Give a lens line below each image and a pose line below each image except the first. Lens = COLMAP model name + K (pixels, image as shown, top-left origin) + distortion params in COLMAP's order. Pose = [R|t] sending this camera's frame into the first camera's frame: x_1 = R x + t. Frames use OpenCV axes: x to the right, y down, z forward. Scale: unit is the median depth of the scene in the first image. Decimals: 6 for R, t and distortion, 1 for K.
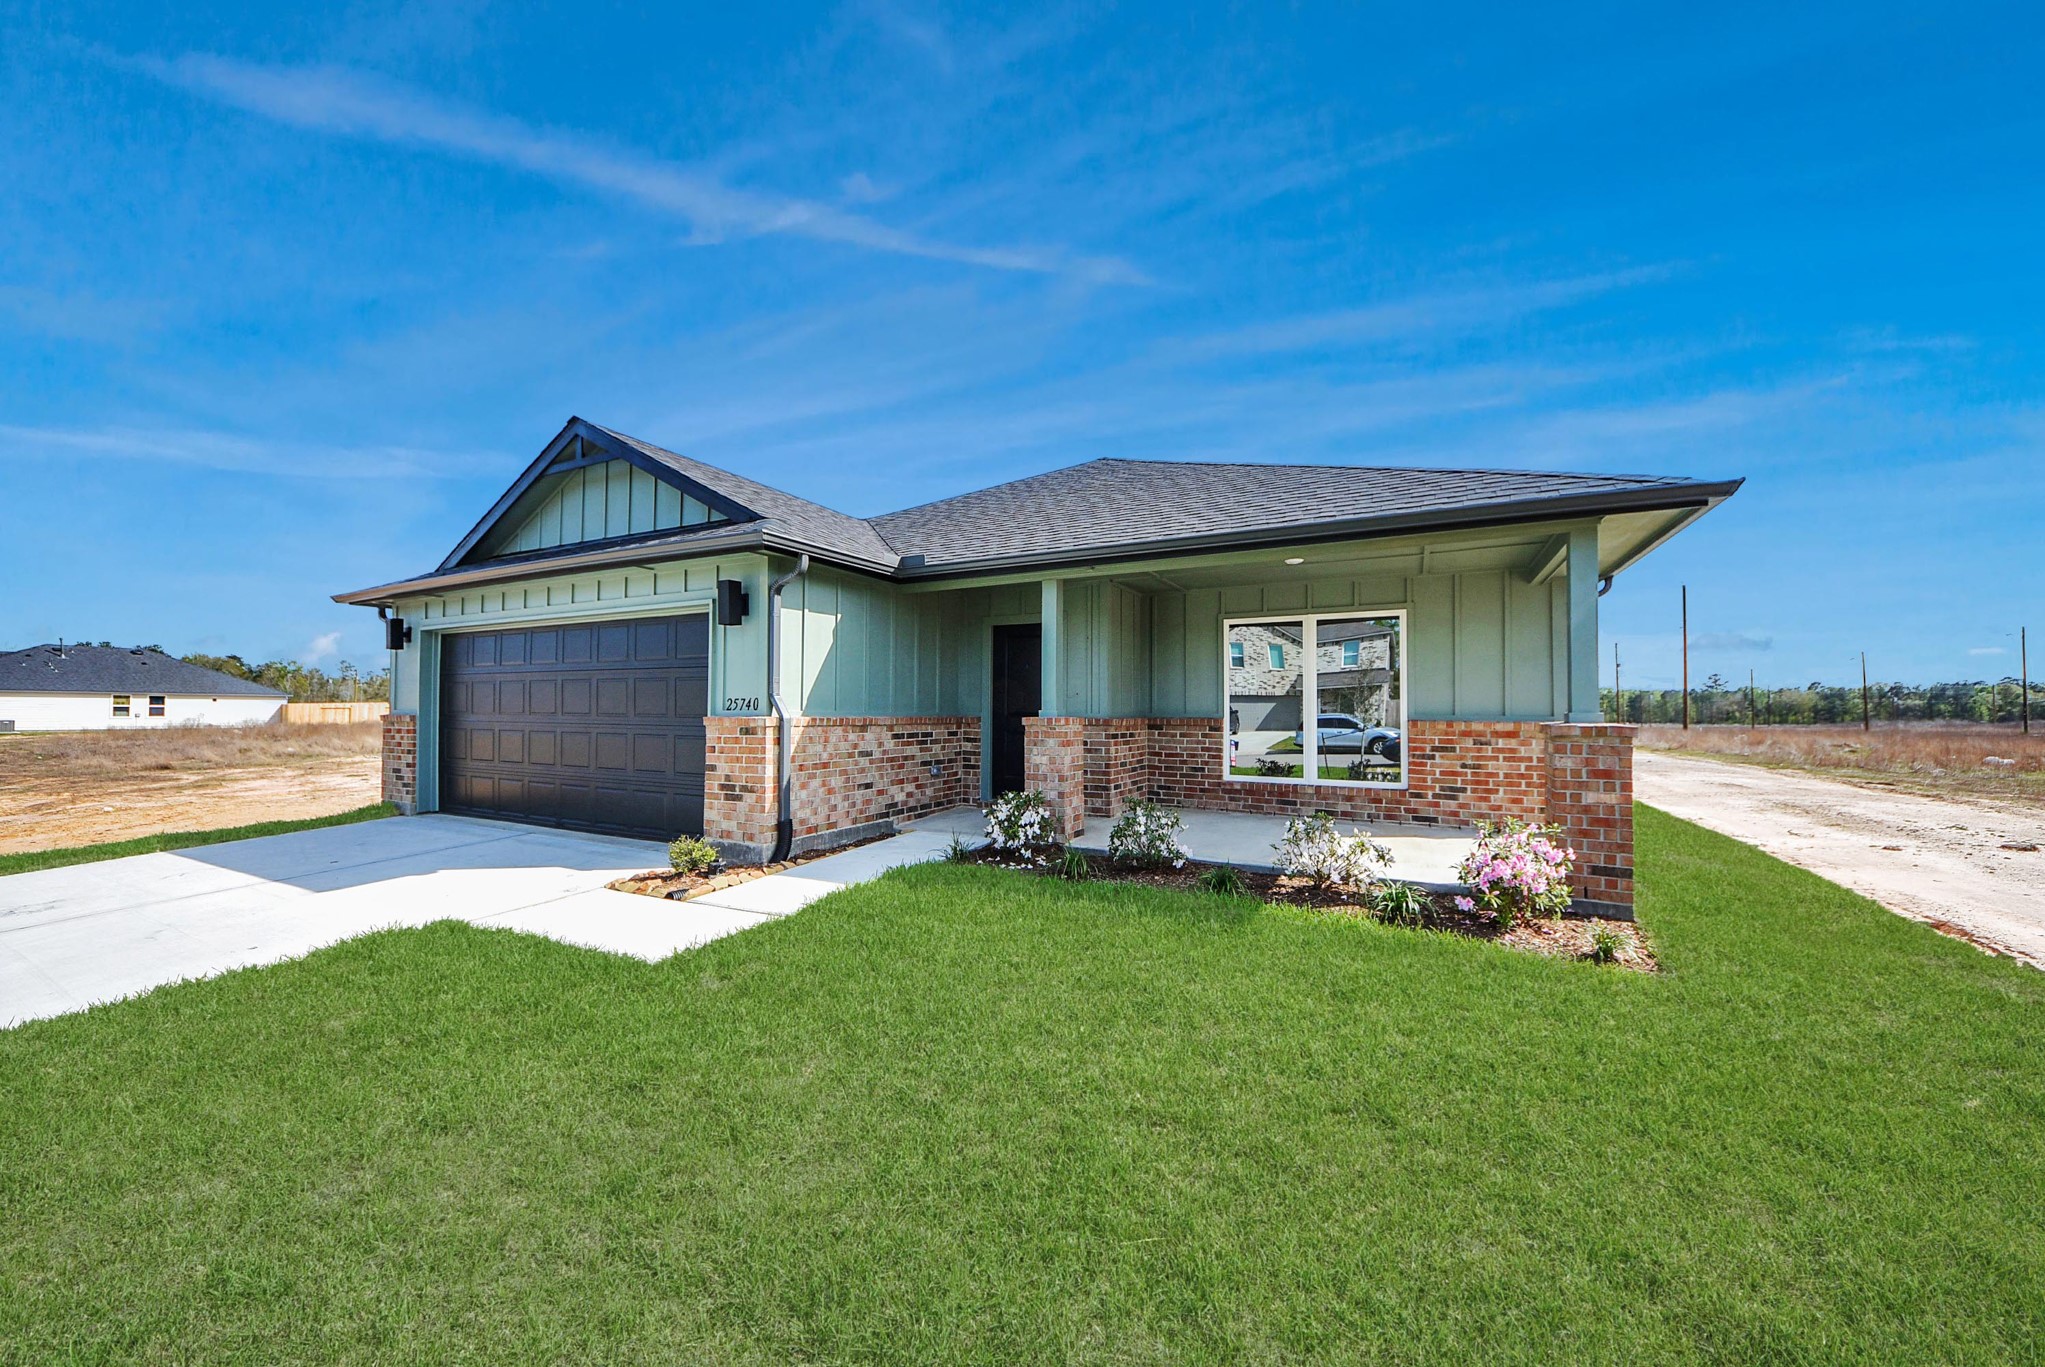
lens RADIAL K [[735.2, 0, 1078.0], [0, 735.2, 709.7], [0, 0, 1]] dist [0.002732, -0.007366]
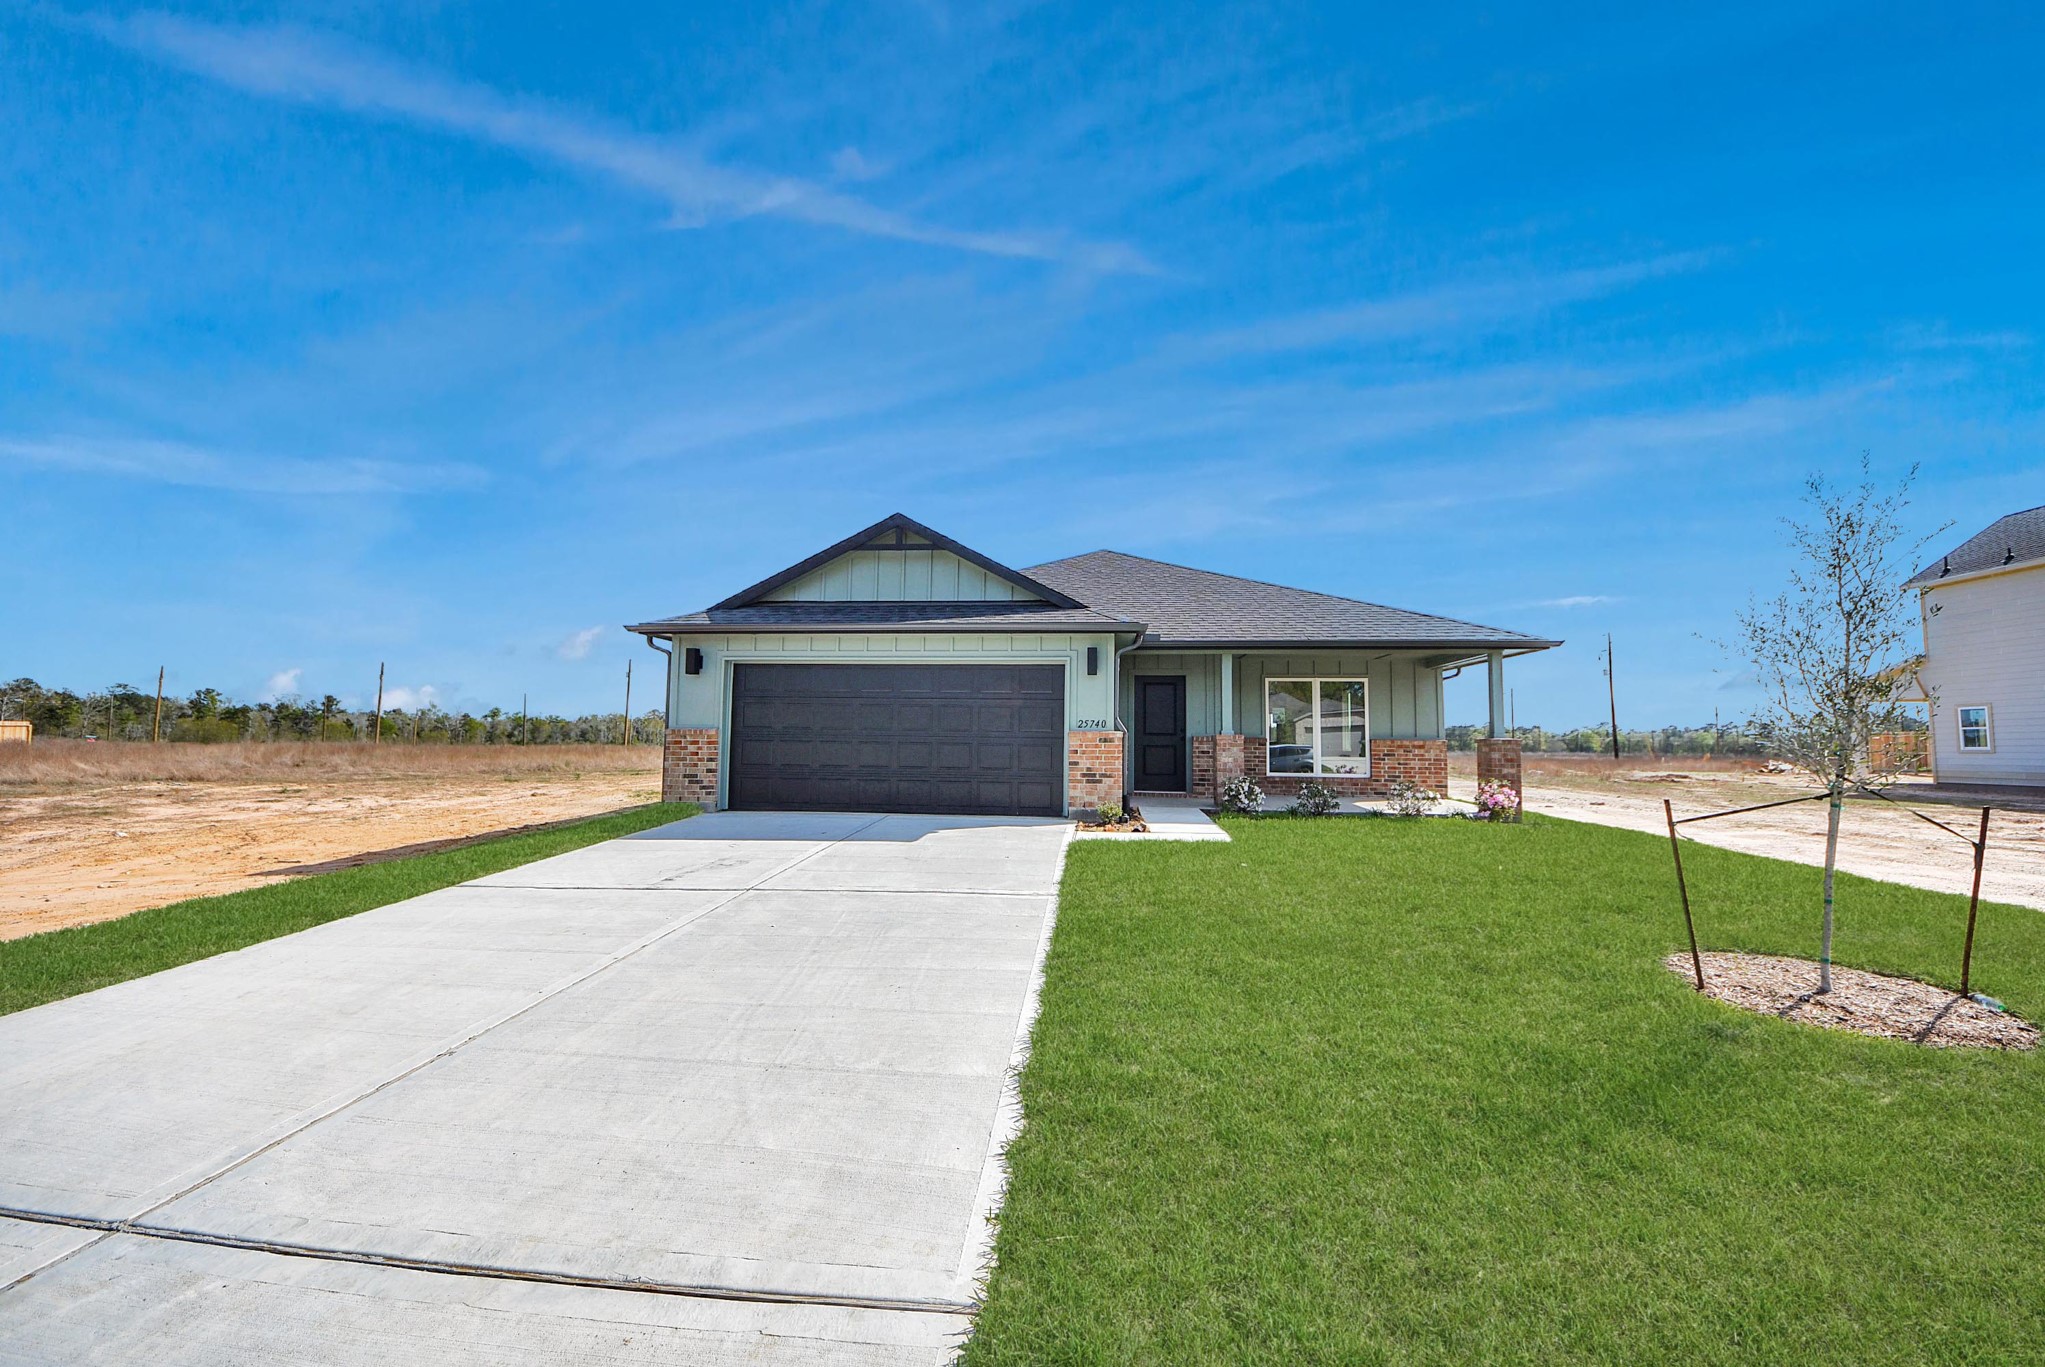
lens RADIAL K [[735.2, 0, 1023.7], [0, 735.2, 684.1], [0, 0, 1]] dist [0.002732, -0.007366]
pose [[0.929940, 0.037118, 0.365833, -0.973229], [-0.007873, 0.996674, -0.081110, 0.030999], [-0.367627, 0.072547, 0.927139, -0.365681]]
